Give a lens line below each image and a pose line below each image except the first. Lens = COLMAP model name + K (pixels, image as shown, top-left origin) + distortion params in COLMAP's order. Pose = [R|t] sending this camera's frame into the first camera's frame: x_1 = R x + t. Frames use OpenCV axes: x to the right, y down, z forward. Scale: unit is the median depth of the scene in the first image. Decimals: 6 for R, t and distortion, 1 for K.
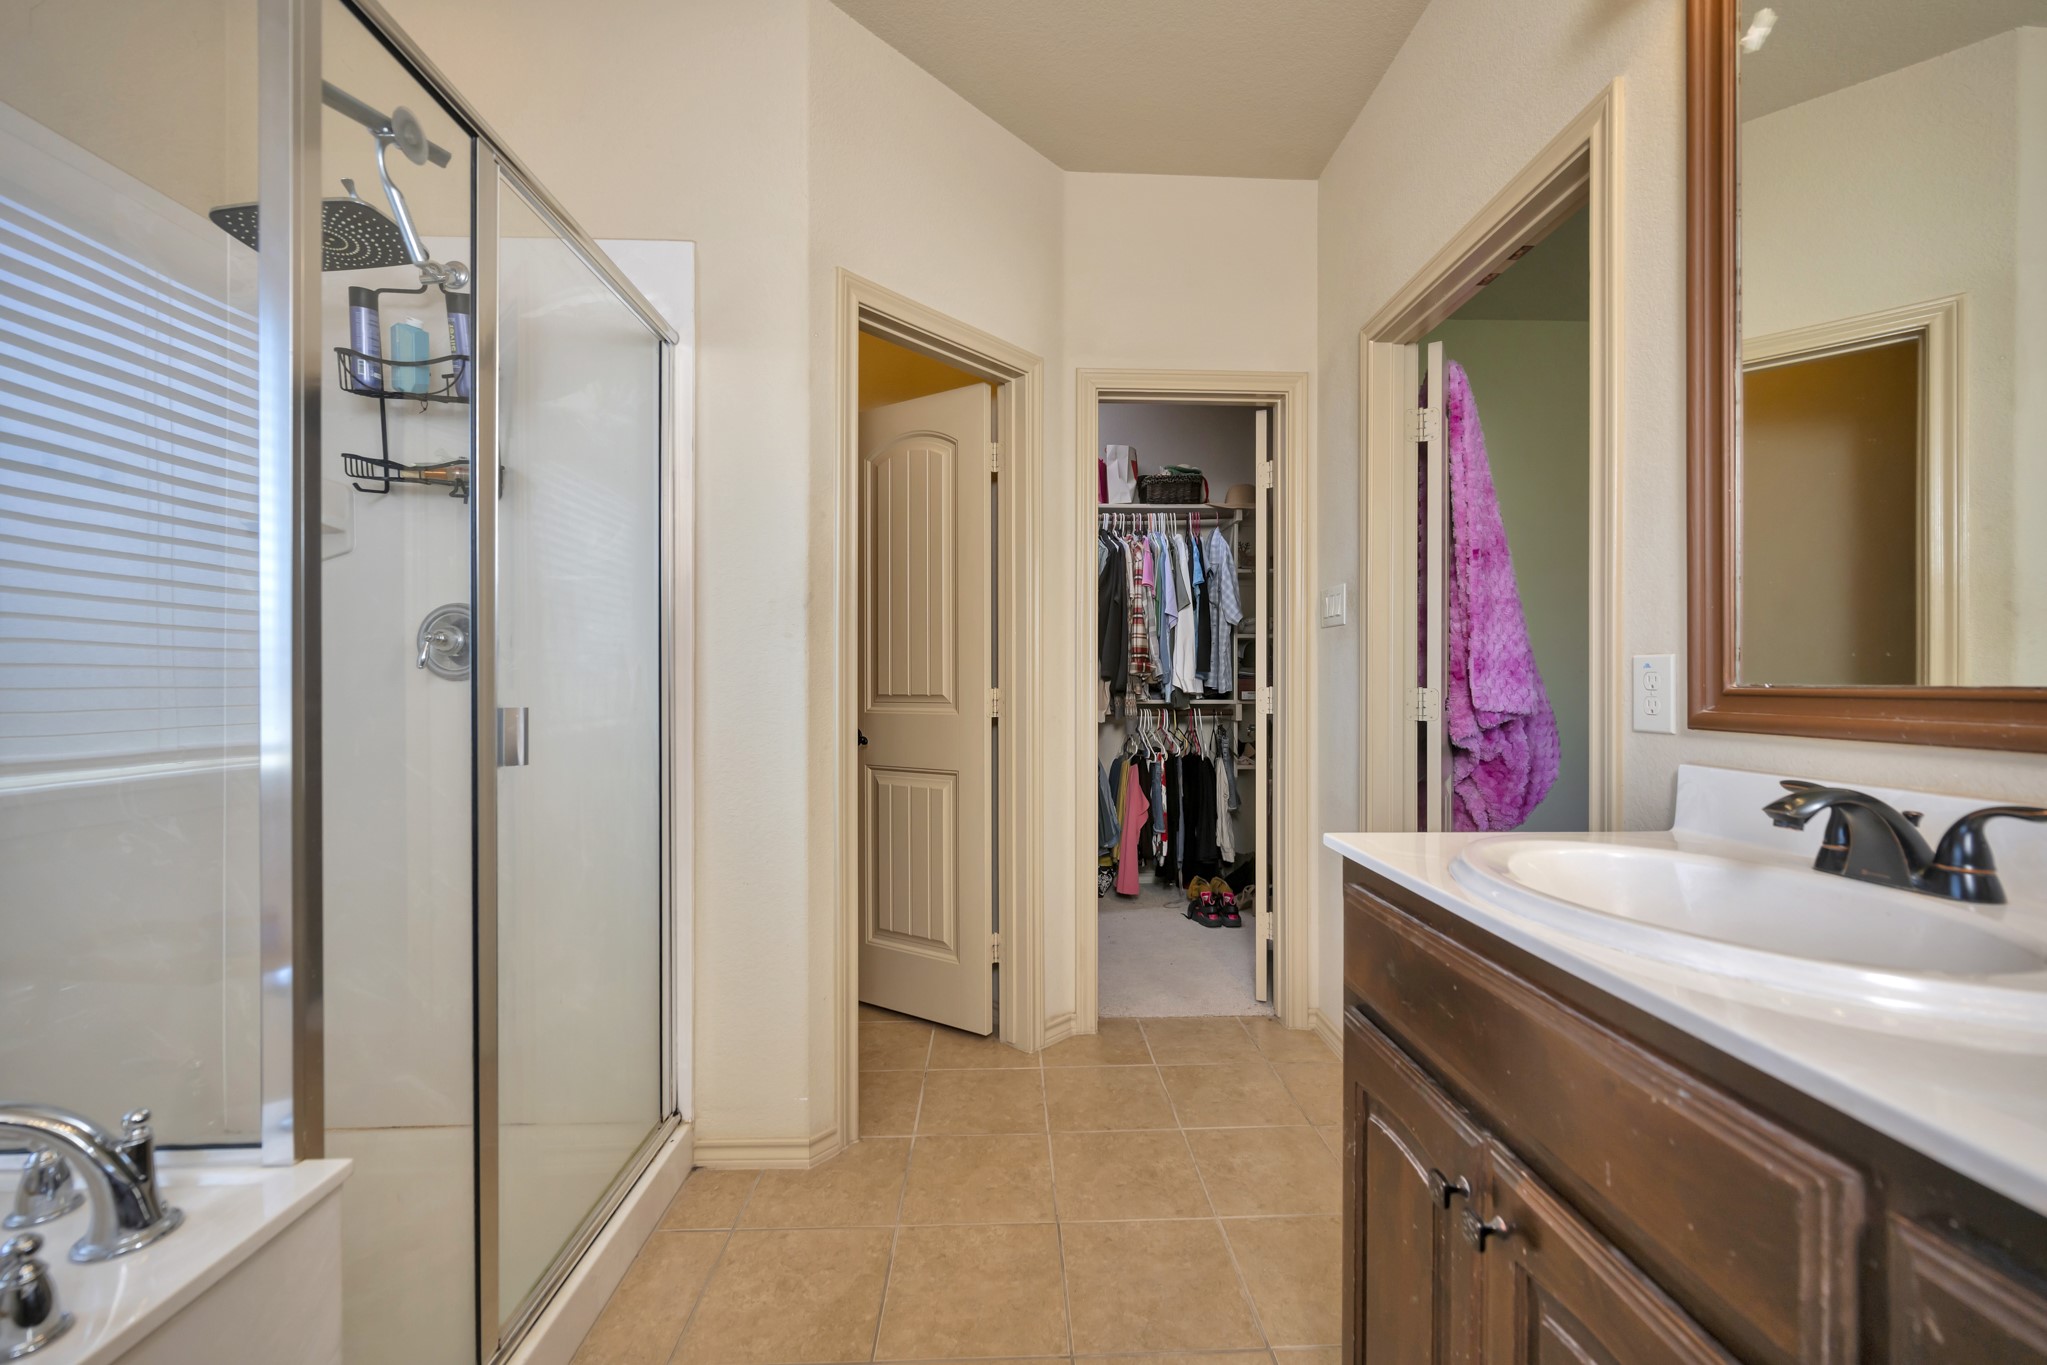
lens RADIAL K [[804.4, 0, 1028.9], [0, 804.4, 683.1], [0, 0, 1]] dist [-0.007545, 0.000014]
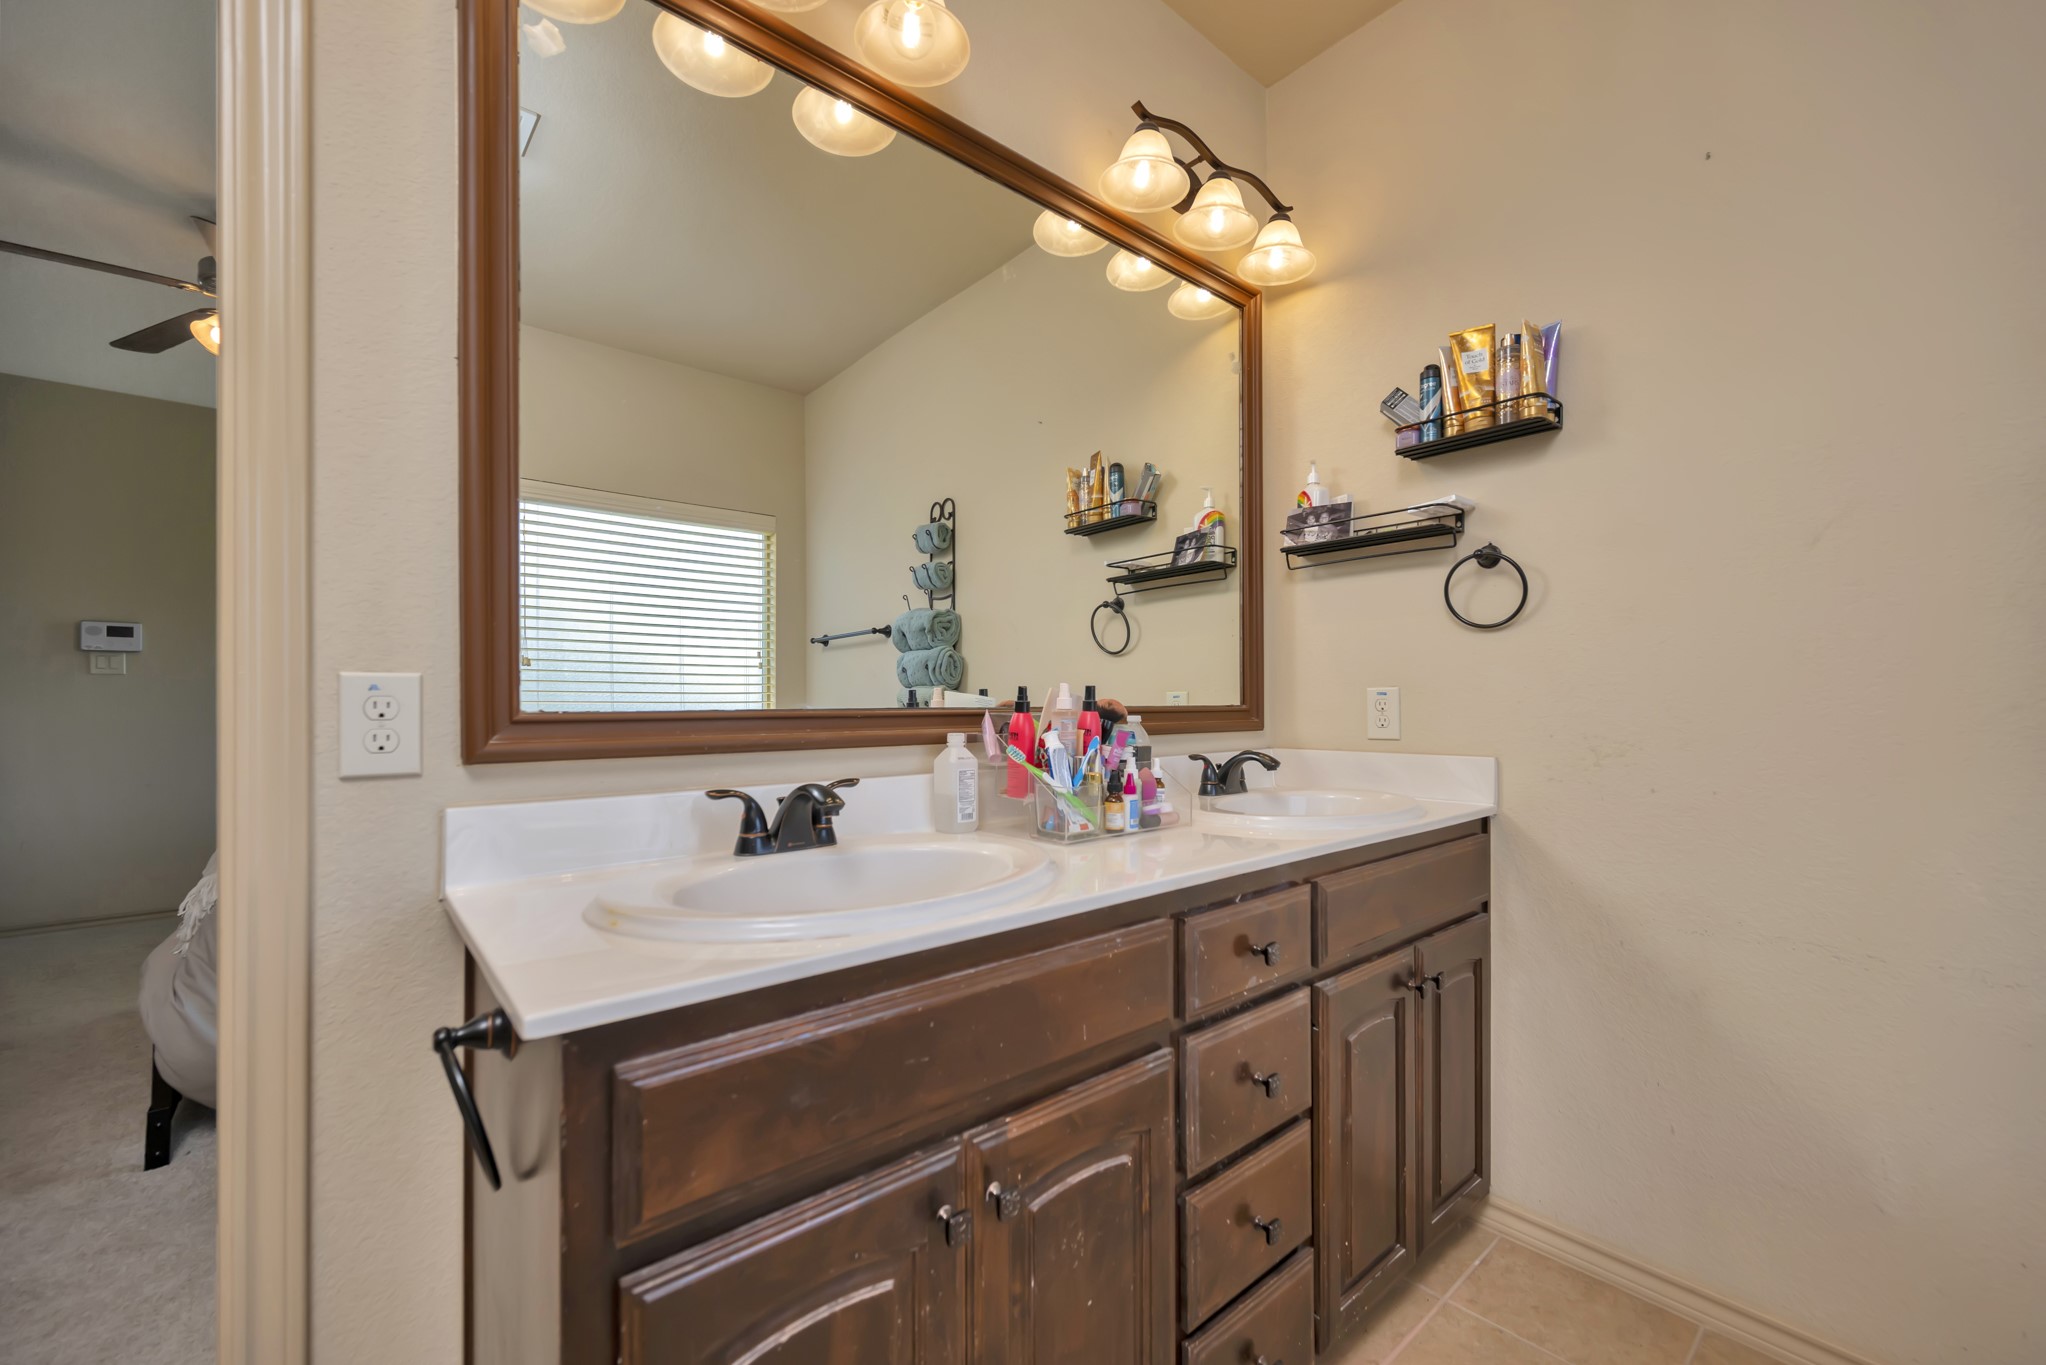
lens RADIAL K [[804.0, 0, 1028.4], [0, 804.0, 683.1], [0, 0, 1]] dist [-0.007545, 0.000014]
pose [[-0.614051, 0.012587, 0.789166, -0.298949], [0.004497, 0.999912, -0.012450, -0.020437], [-0.789254, -0.004096, -0.614053, 1.443040]]
